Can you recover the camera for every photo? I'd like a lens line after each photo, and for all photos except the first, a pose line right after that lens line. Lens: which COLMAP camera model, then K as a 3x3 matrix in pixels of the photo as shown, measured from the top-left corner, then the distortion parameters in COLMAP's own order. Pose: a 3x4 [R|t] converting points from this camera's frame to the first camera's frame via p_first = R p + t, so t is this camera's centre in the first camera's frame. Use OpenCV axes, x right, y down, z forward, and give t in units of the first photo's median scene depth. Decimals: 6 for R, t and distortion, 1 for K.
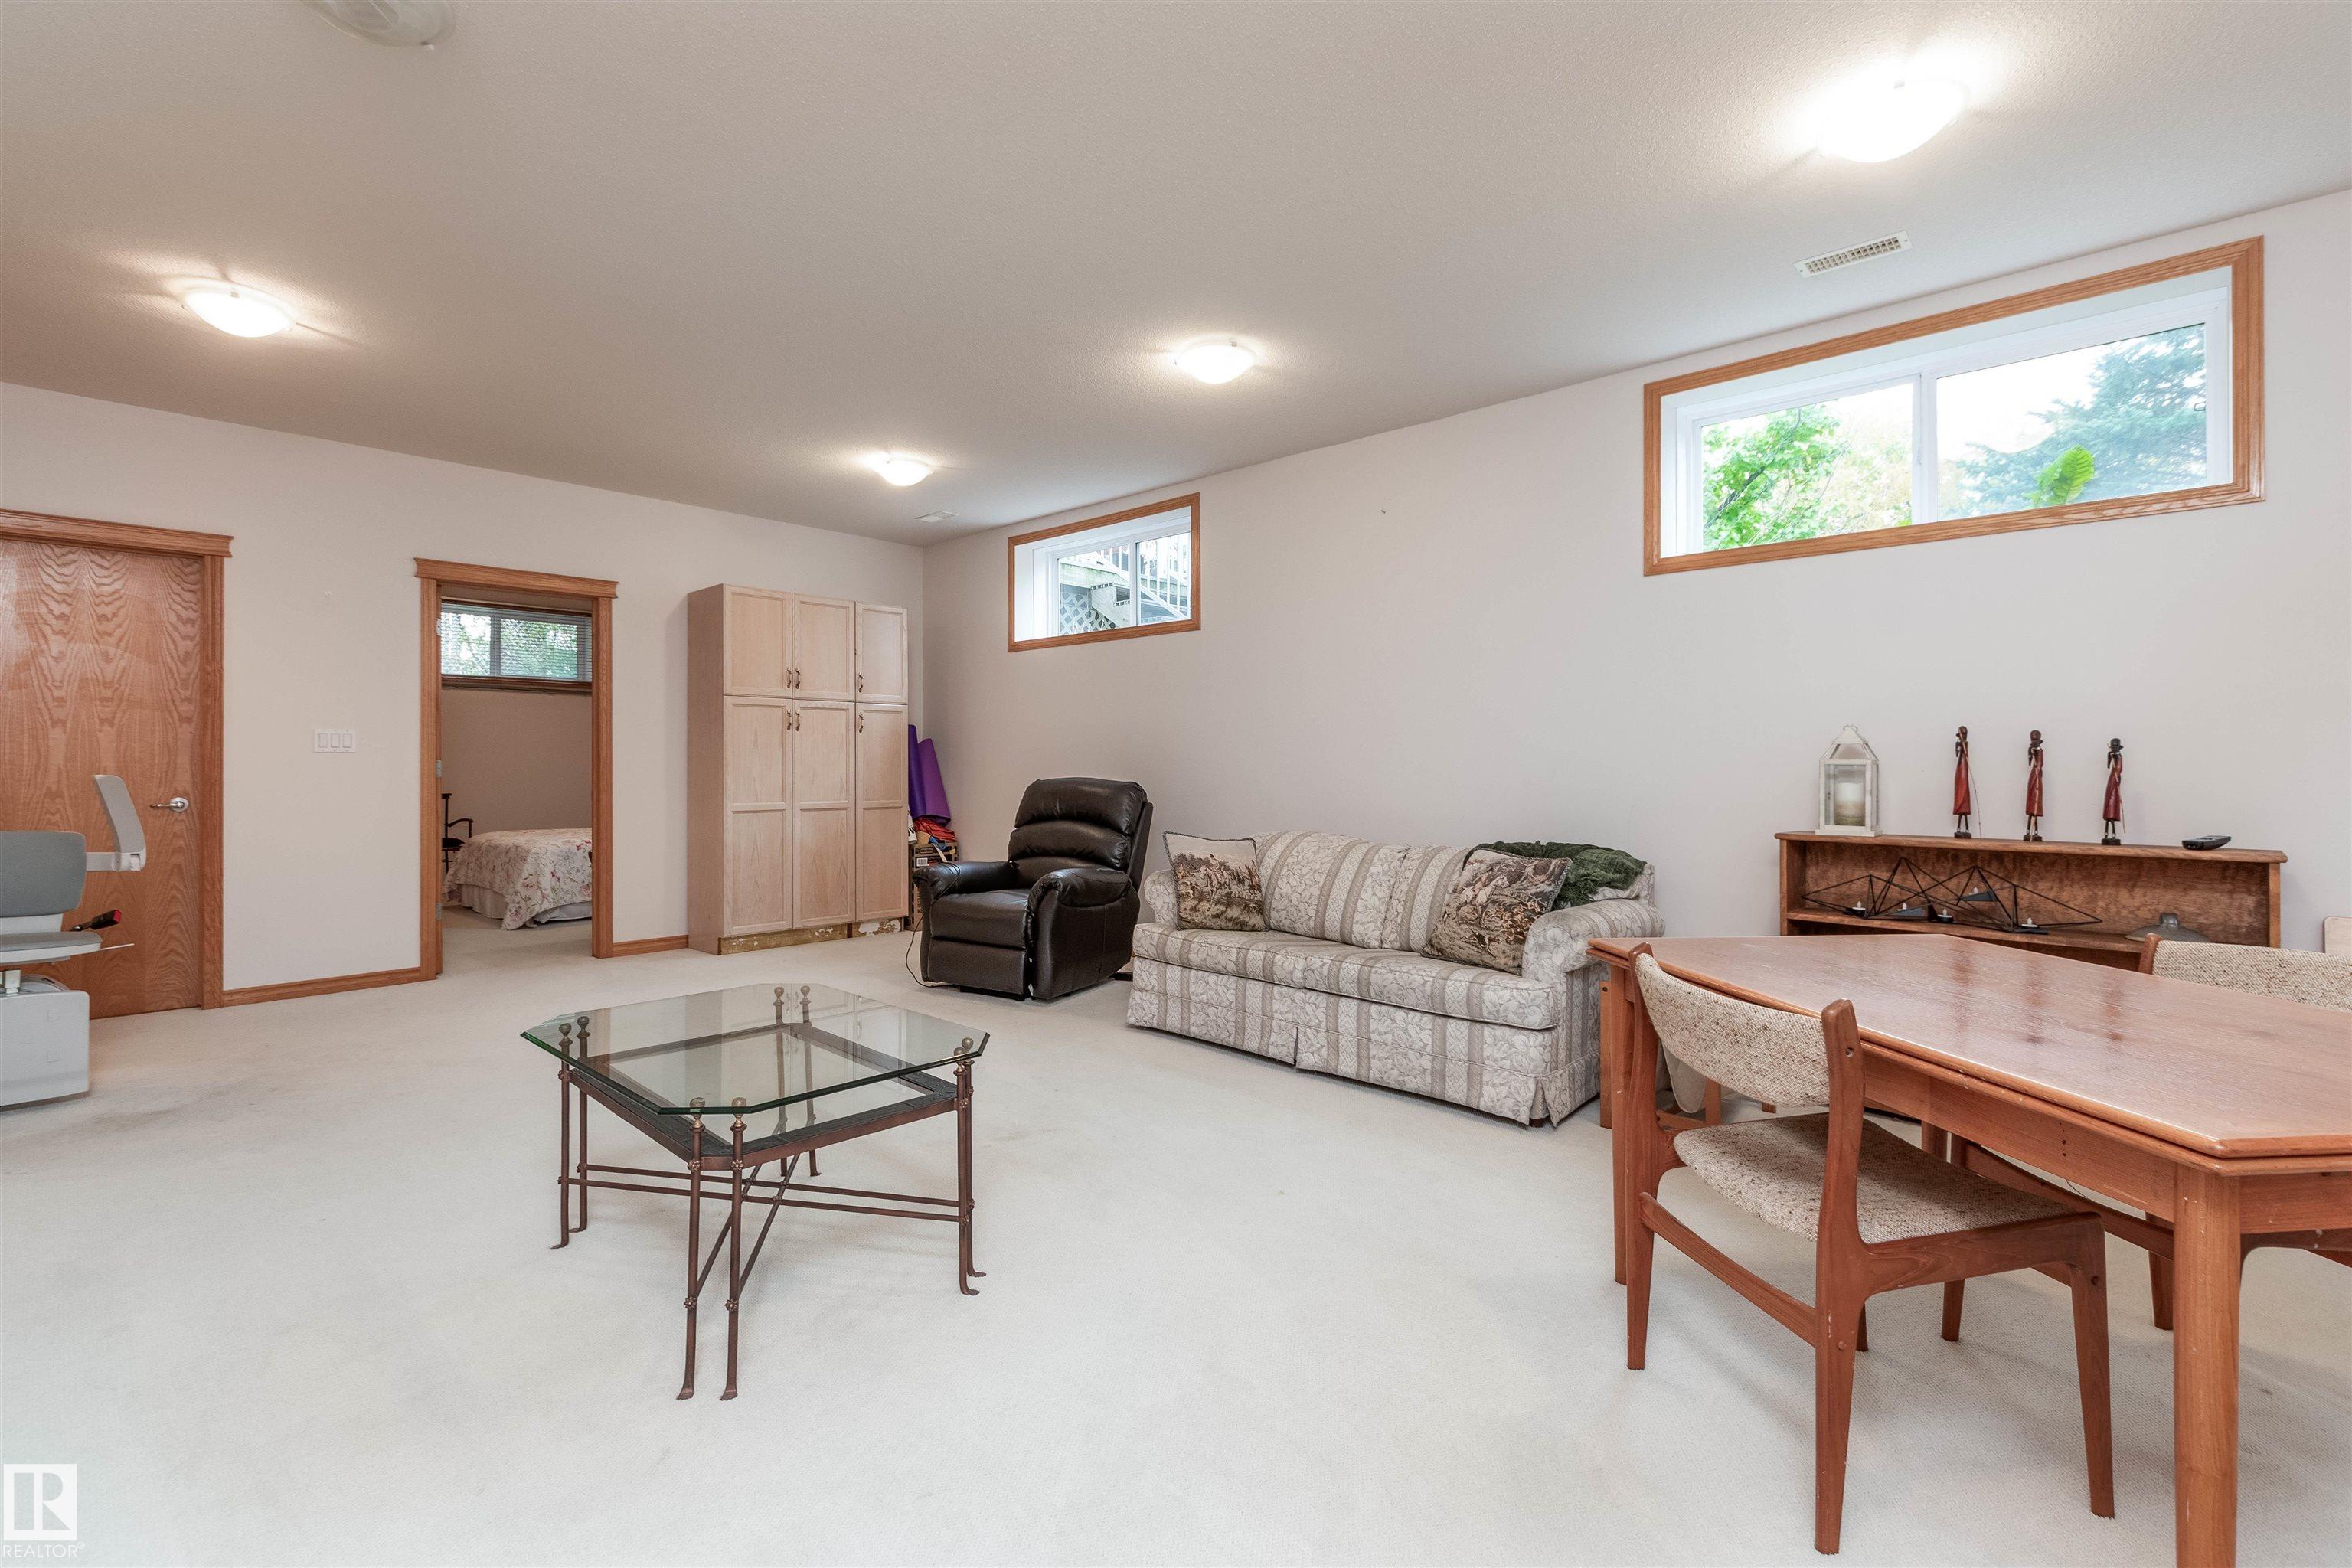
lens RADIAL K [[1041.5, 0, 1187.5], [0, 1041.5, 780.2], [0, 0, 1]] dist [0.002566, -0.001262]
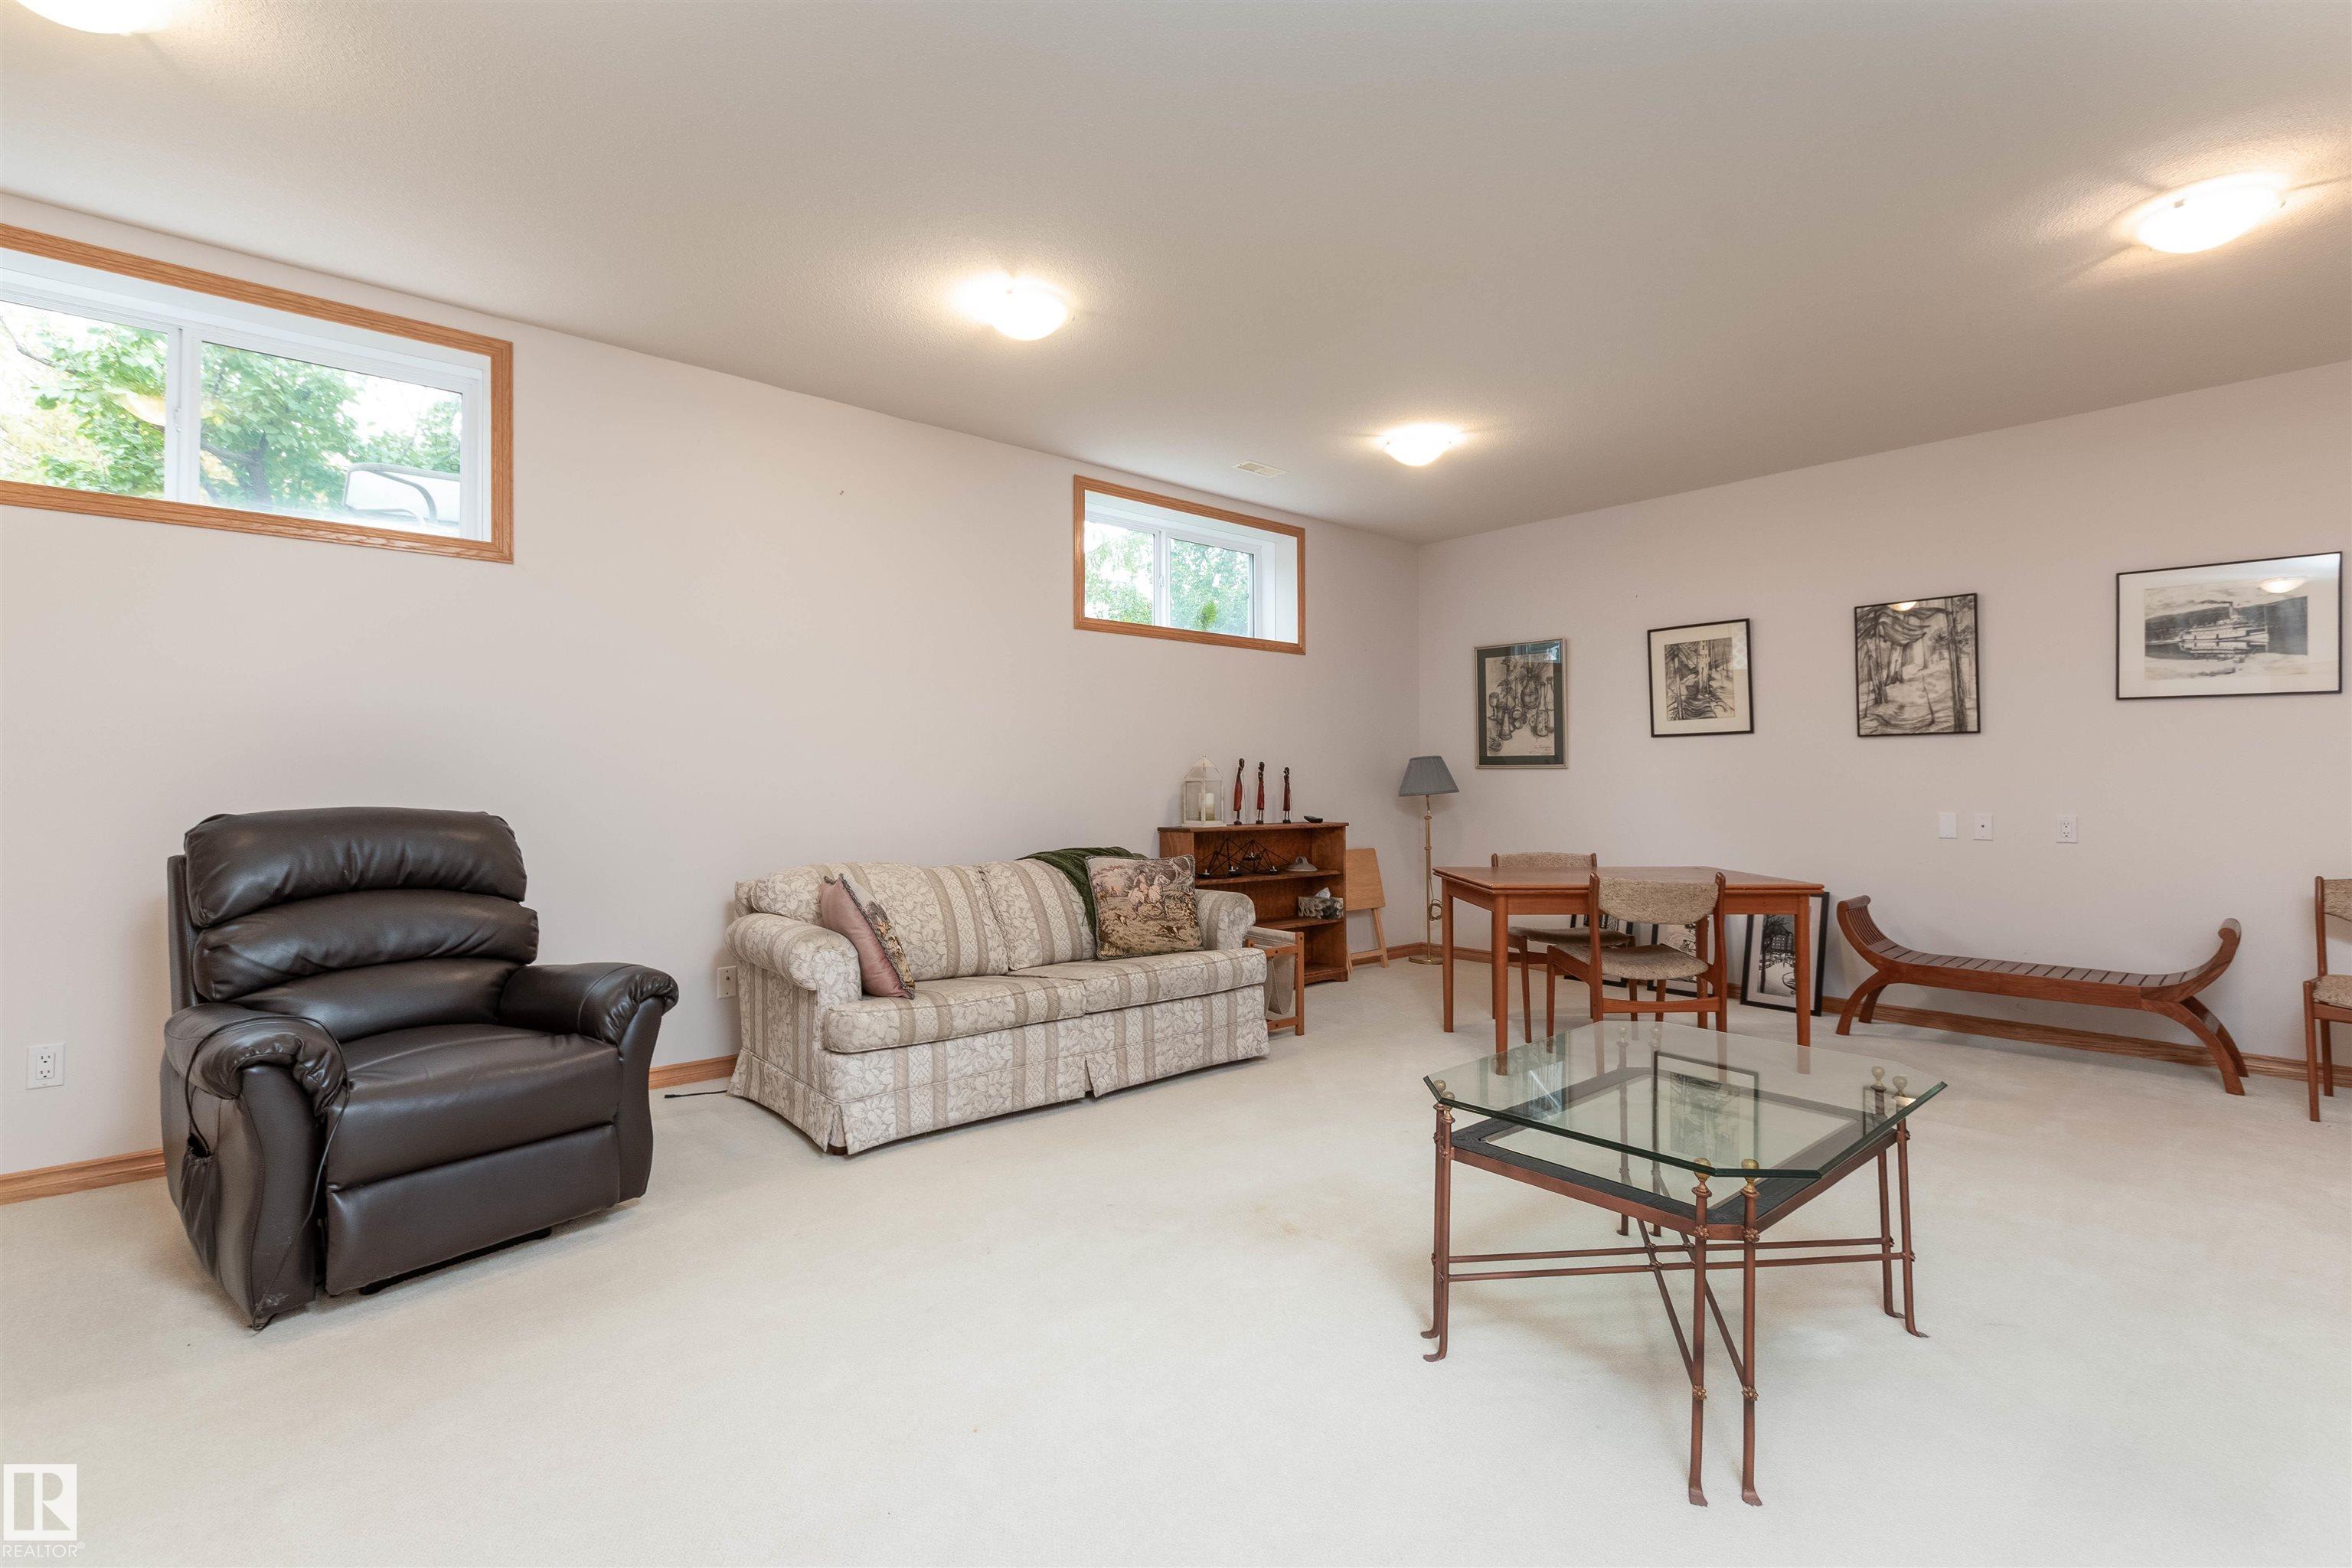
lens RADIAL K [[1041.5, 0, 1184.2], [0, 1041.5, 764.8], [0, 0, 1]] dist [0.002566, -0.001262]
pose [[0.106694, 0.011891, 0.994221, -0.751330], [0.010171, 0.999863, -0.013050, -0.015910], [-0.994240, 0.011505, 0.106559, 0.720616]]
